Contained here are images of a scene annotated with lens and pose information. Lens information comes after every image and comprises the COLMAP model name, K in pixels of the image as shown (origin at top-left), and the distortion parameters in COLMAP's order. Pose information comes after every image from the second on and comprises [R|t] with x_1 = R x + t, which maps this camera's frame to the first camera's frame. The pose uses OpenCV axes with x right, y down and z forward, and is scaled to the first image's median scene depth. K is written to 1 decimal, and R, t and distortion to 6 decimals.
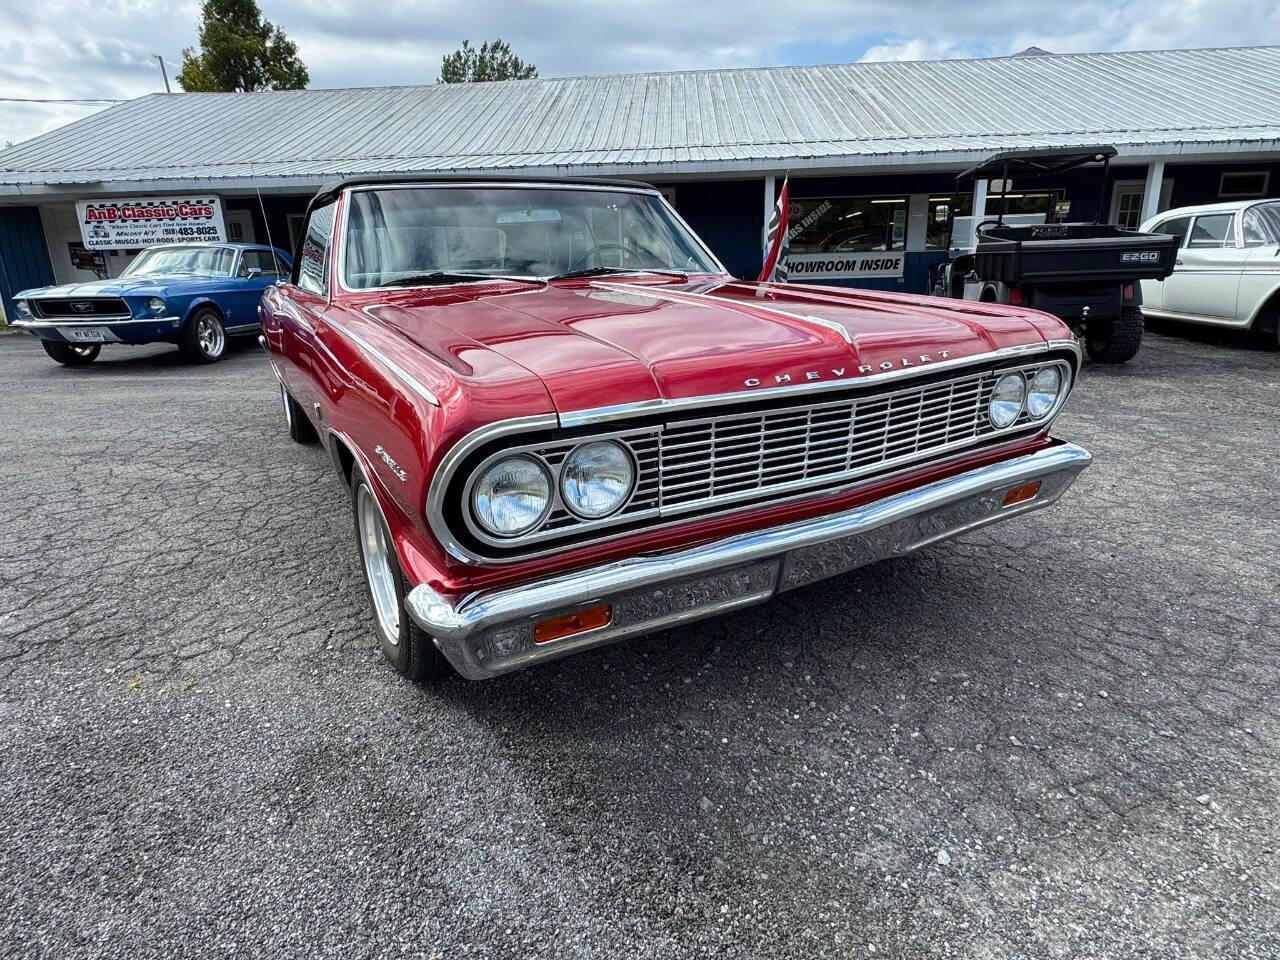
lens RADIAL K [[713.8, 0, 631.6], [0, 713.8, 478.7], [0, 0, 1]] dist [-0.001391, -0.000307]
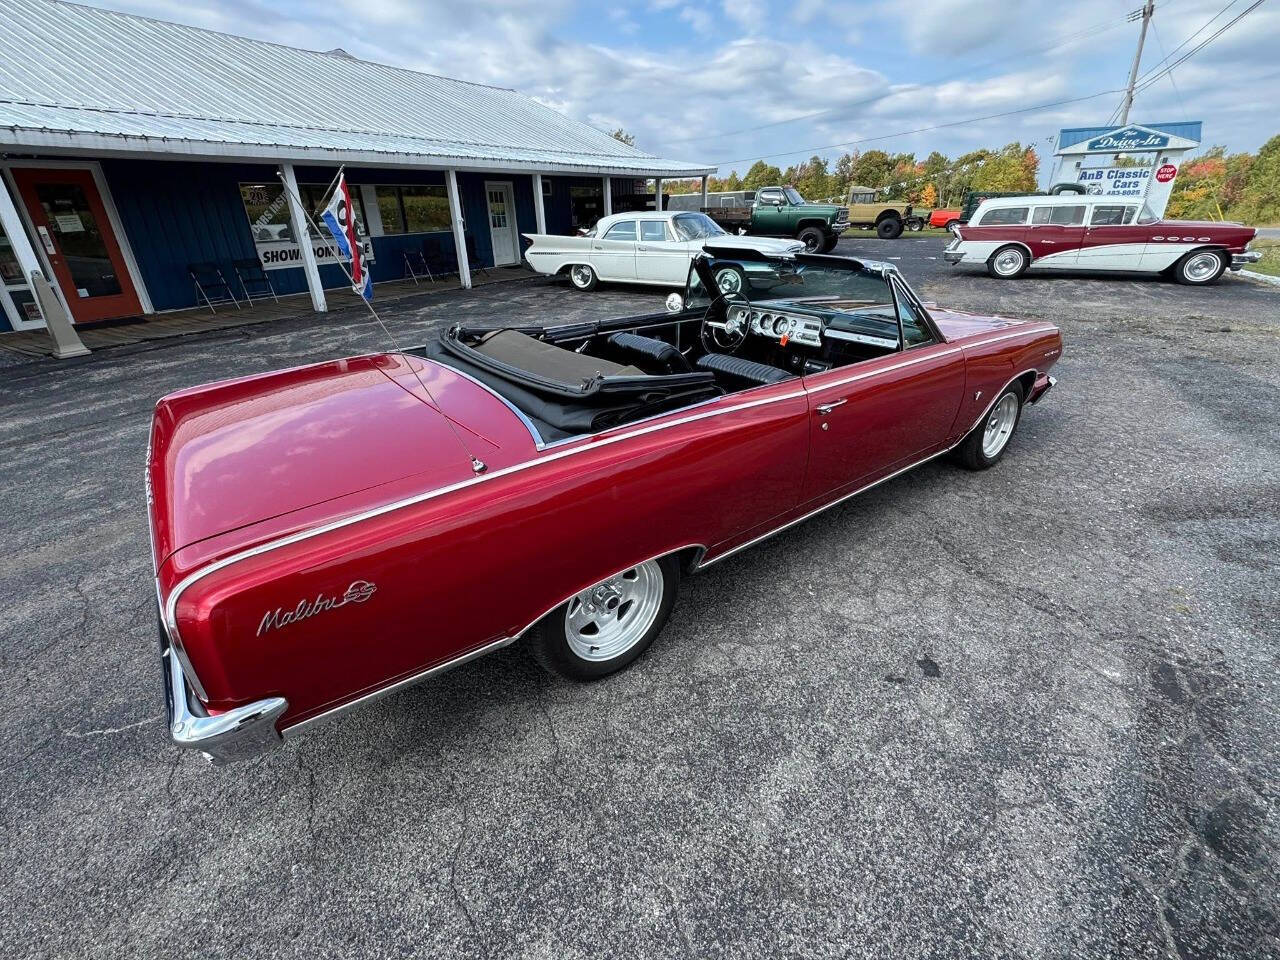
lens RADIAL K [[578.0, 0, 637.8], [0, 578.0, 480.1], [0, 0, 1]] dist [-0.002809, 0.000601]
pose [[0.473611, -0.363875, 0.802052, -1.608162], [0.262450, 0.927599, 0.265856, -0.480205], [-0.840721, 0.084586, 0.534820, 0.945641]]
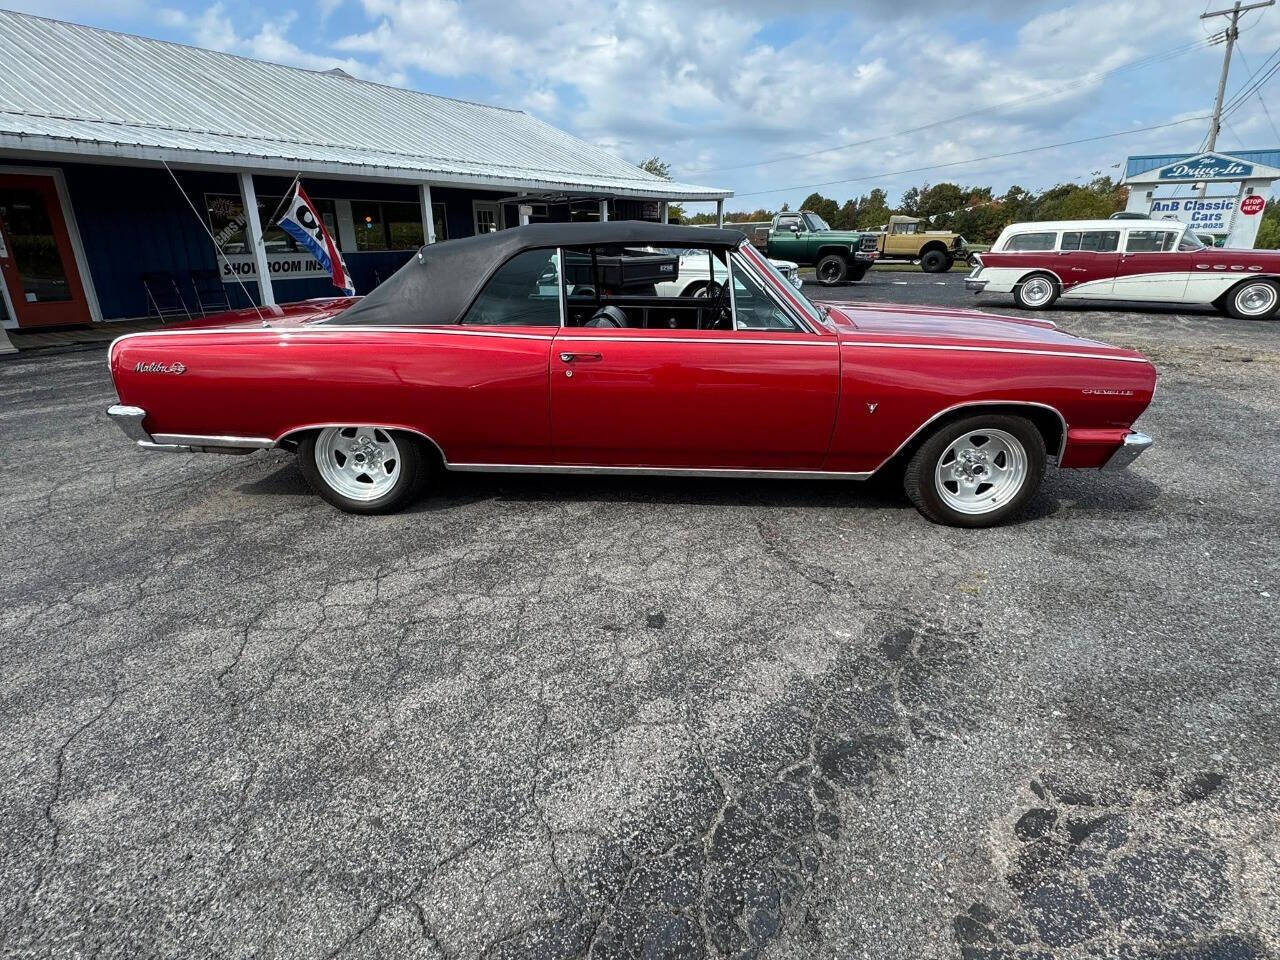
lens RADIAL K [[667.0, 0, 635.5], [0, 667.0, 481.3], [0, 0, 1]] dist [-0.002646, 0.000520]
pose [[0.527905, -0.268068, 0.805888, -1.550586], [0.237792, 0.957583, 0.162760, -0.241764], [-0.815335, 0.105712, 0.569257, 0.534731]]
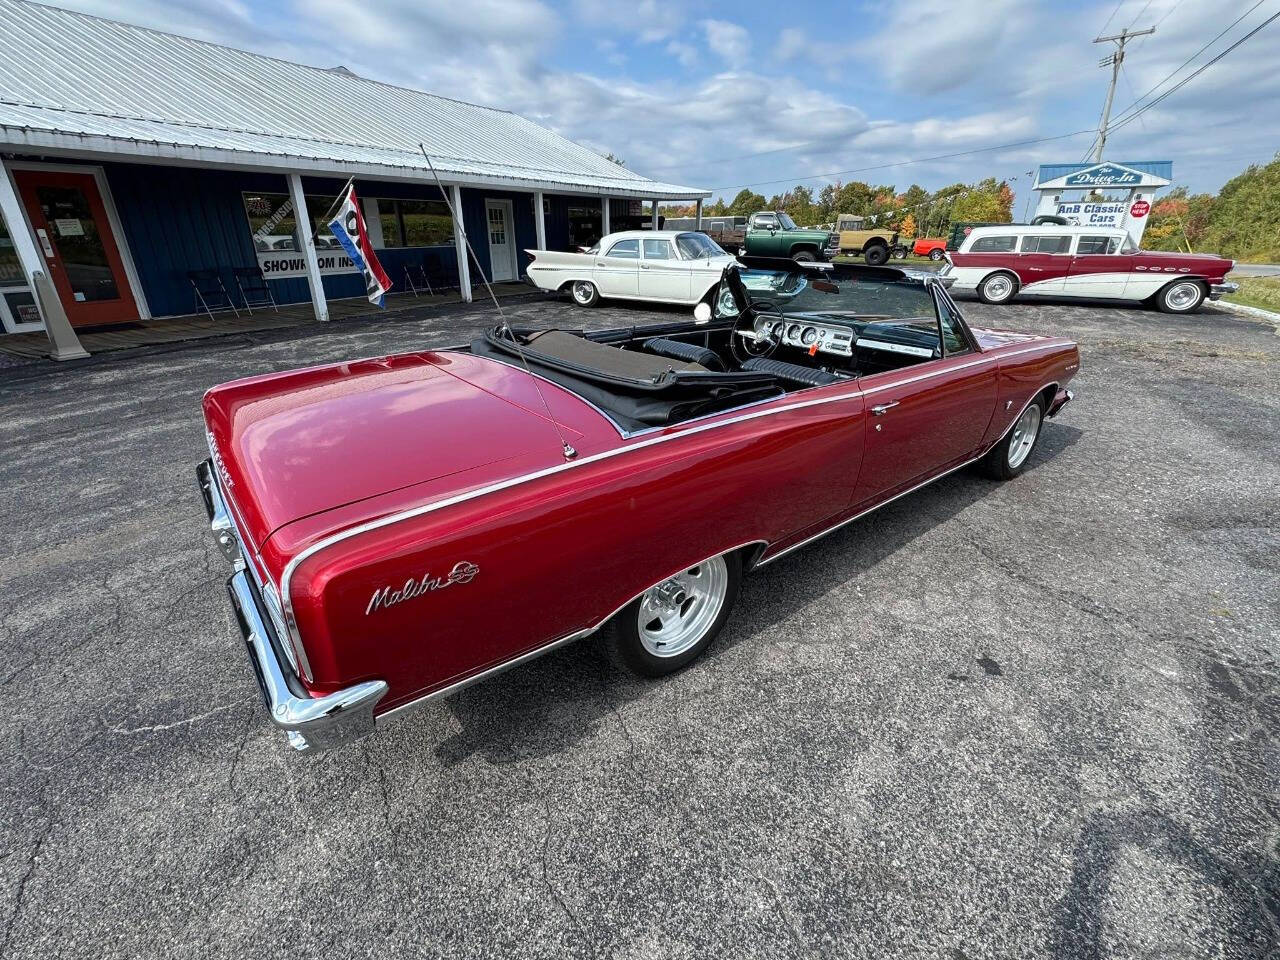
lens RADIAL K [[578.0, 0, 637.8], [0, 578.0, 480.1], [0, 0, 1]] dist [-0.002809, 0.000601]
pose [[0.455208, -0.330374, 0.826824, -1.673166], [0.243996, 0.939352, 0.241005, -0.476335], [-0.856301, 0.092034, 0.508211, 1.047518]]
